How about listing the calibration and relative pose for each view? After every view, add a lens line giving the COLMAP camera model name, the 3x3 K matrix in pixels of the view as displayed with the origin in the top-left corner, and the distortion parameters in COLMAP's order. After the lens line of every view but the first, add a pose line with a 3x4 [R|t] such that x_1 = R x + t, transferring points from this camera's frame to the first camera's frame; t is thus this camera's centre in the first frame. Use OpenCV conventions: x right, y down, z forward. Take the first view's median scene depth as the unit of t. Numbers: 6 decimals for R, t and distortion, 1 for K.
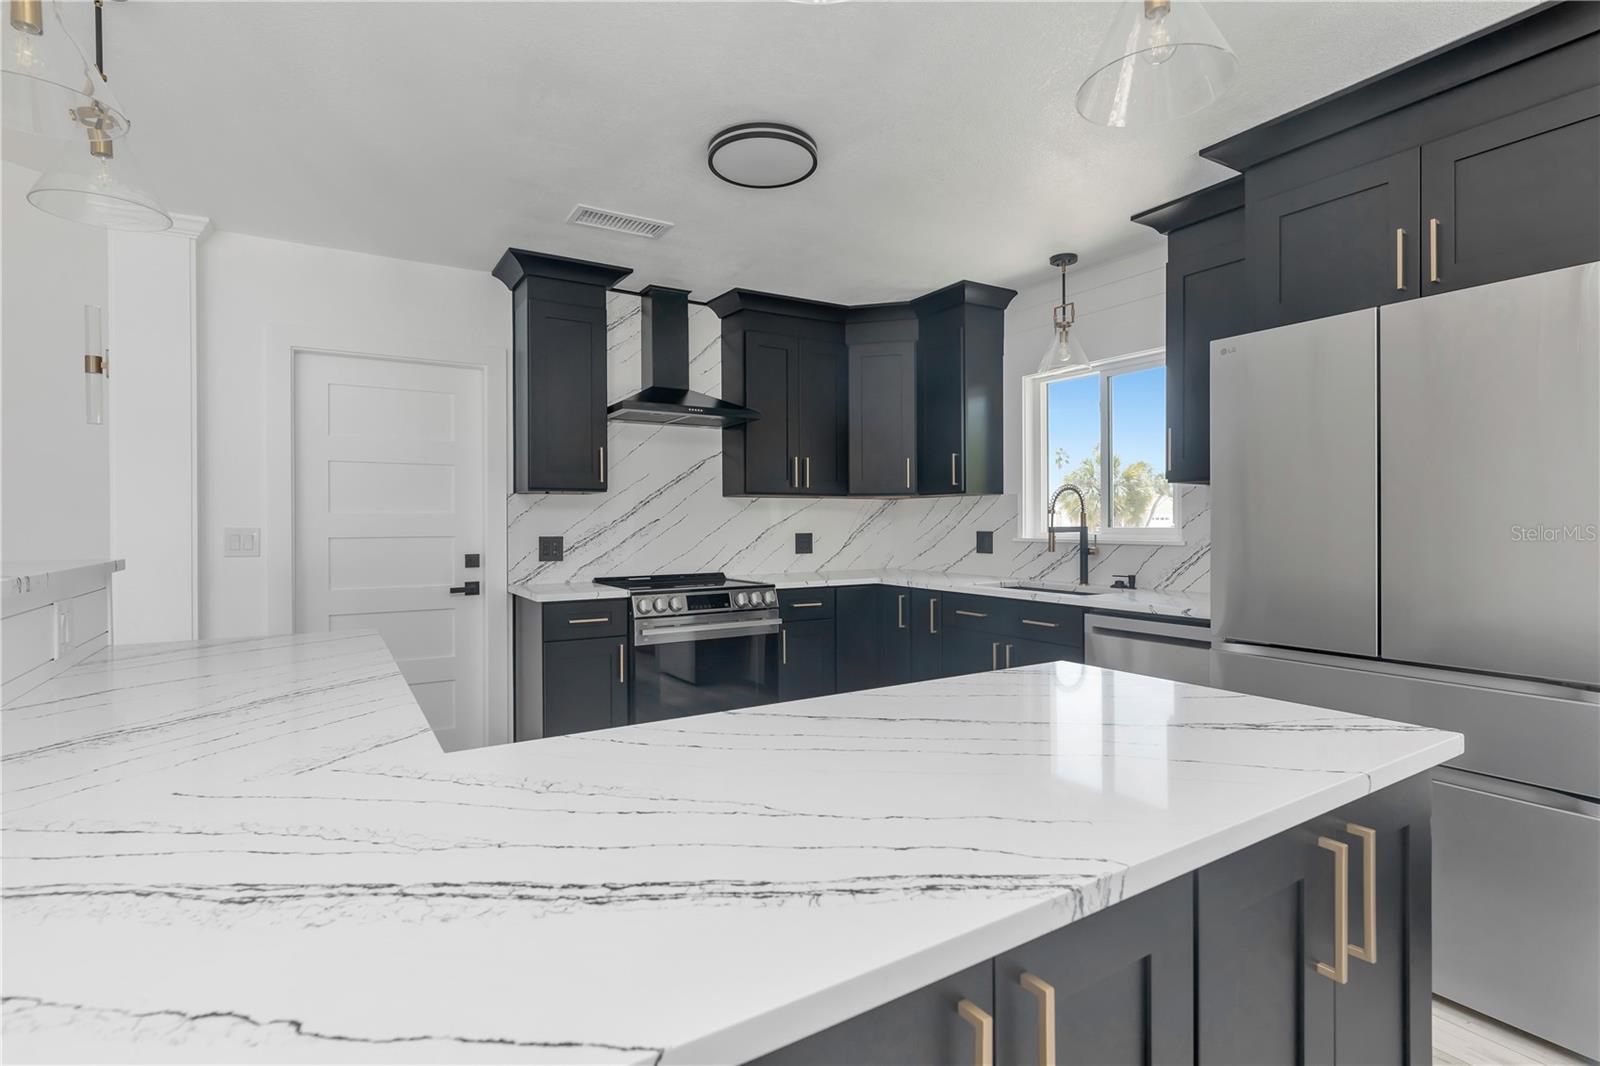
lens RADIAL K [[766.8, 0, 800.5], [0, 766.8, 519.2], [0, 0, 1]] dist [-0.004690, 0.000270]
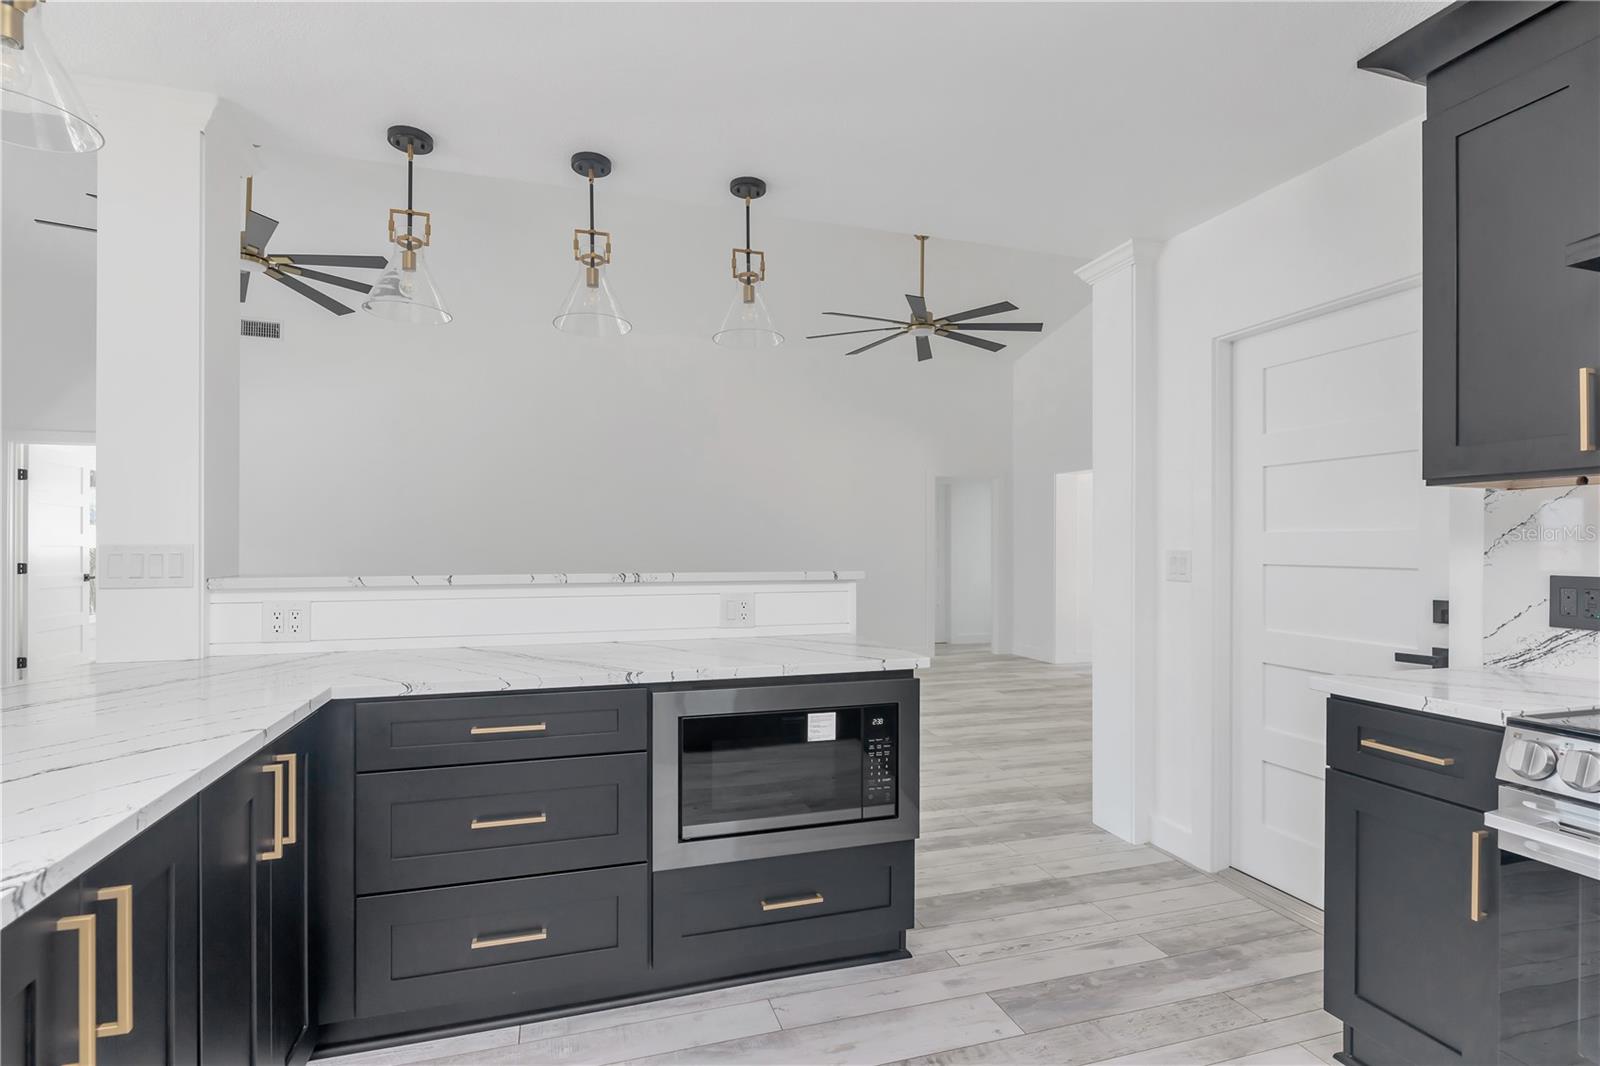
lens RADIAL K [[766.8, 0, 797.9], [0, 766.8, 542.7], [0, 0, 1]] dist [-0.004690, 0.000270]
pose [[-0.249491, 0.002575, -0.968374, 0.244428], [0.001740, 0.999996, 0.002211, 0.000176], [0.968376, -0.001134, -0.249494, 0.661591]]
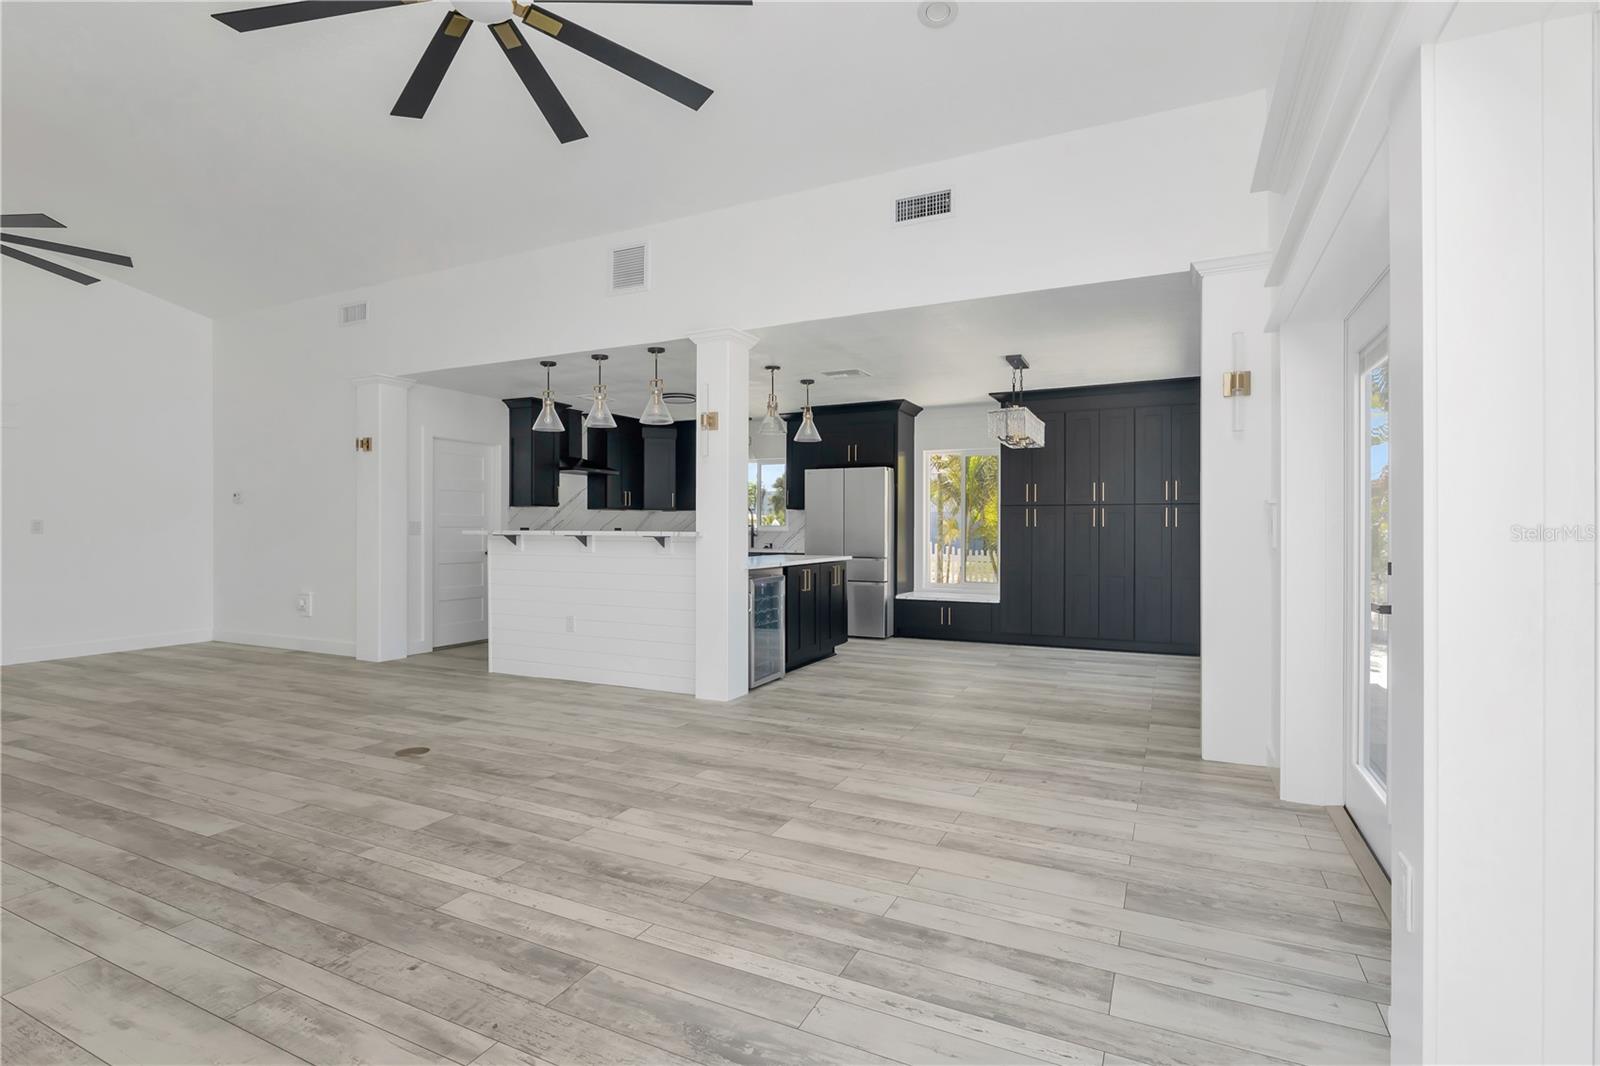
lens RADIAL K [[766.8, 0, 802.6], [0, 766.8, 528.6], [0, 0, 1]] dist [-0.004690, 0.000270]
pose [[0.842847, 0.007781, 0.538097, -0.814542], [-0.008335, 0.999964, -0.001405, 0.022710], [-0.538088, -0.003301, 0.842882, -1.167255]]
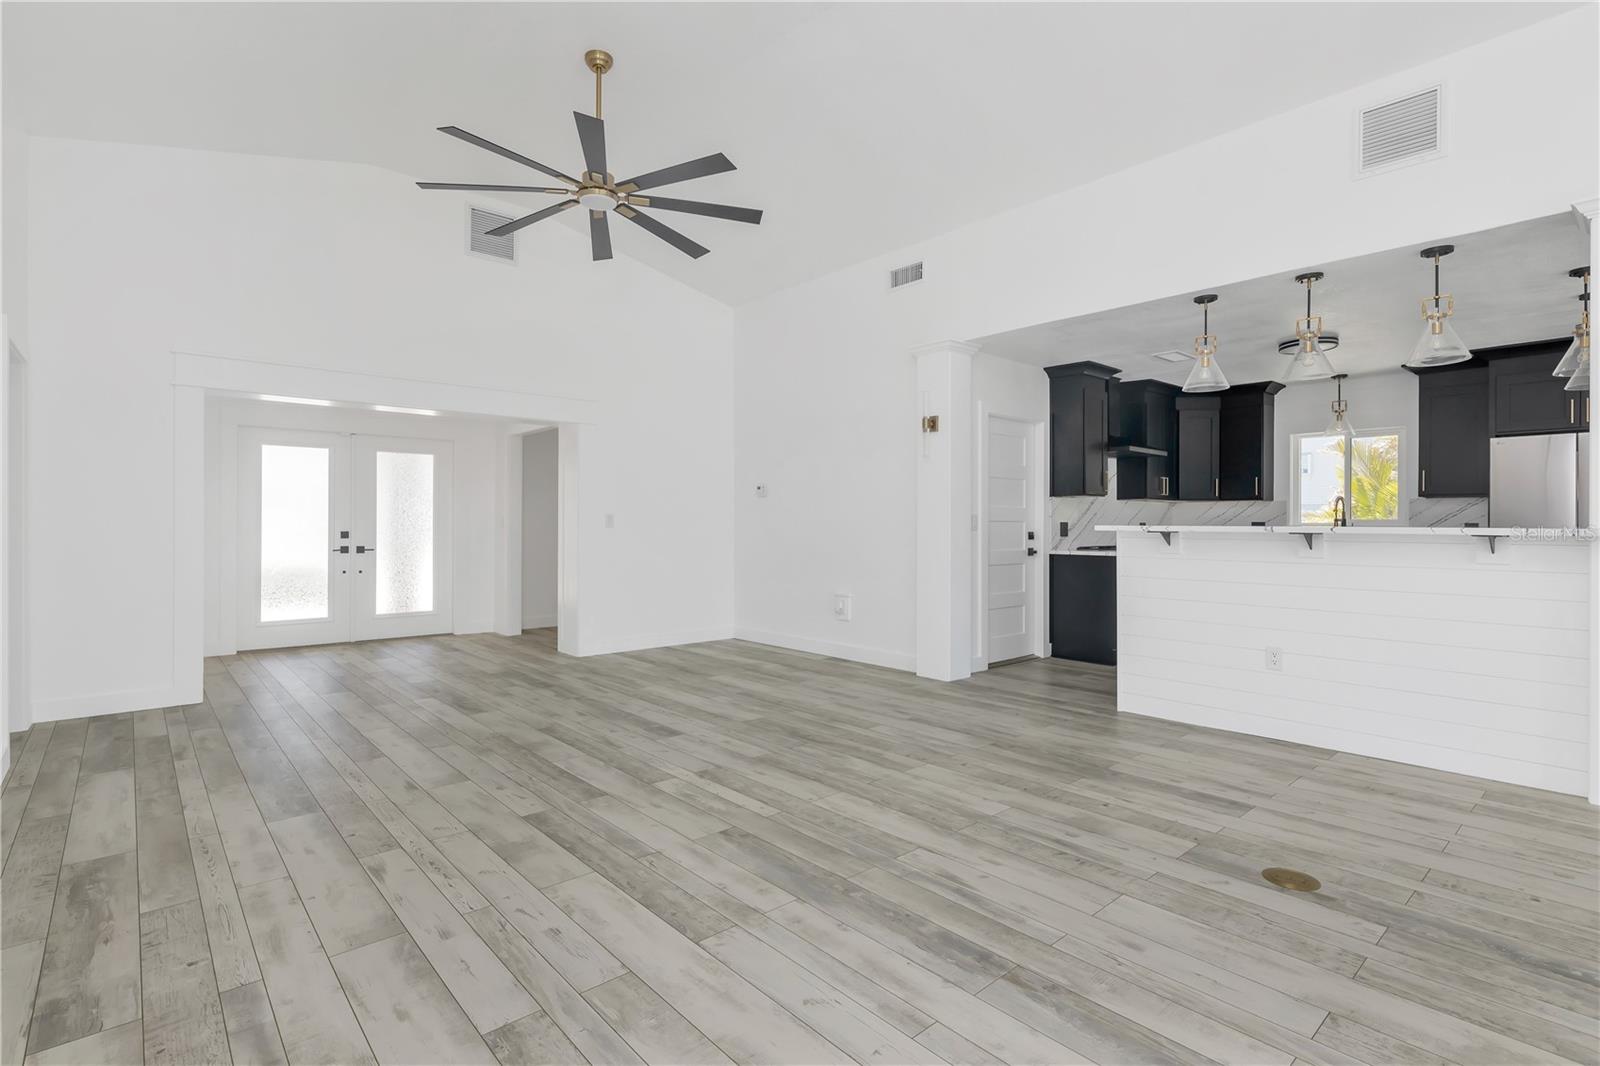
lens RADIAL K [[766.8, 0, 800.0], [0, 766.8, 525.2], [0, 0, 1]] dist [-0.004690, 0.000270]
pose [[0.985762, 0.008413, 0.167934, -1.207504], [-0.009171, 0.999951, 0.003735, 0.028839], [-0.167894, -0.005222, 0.985791, -0.597961]]
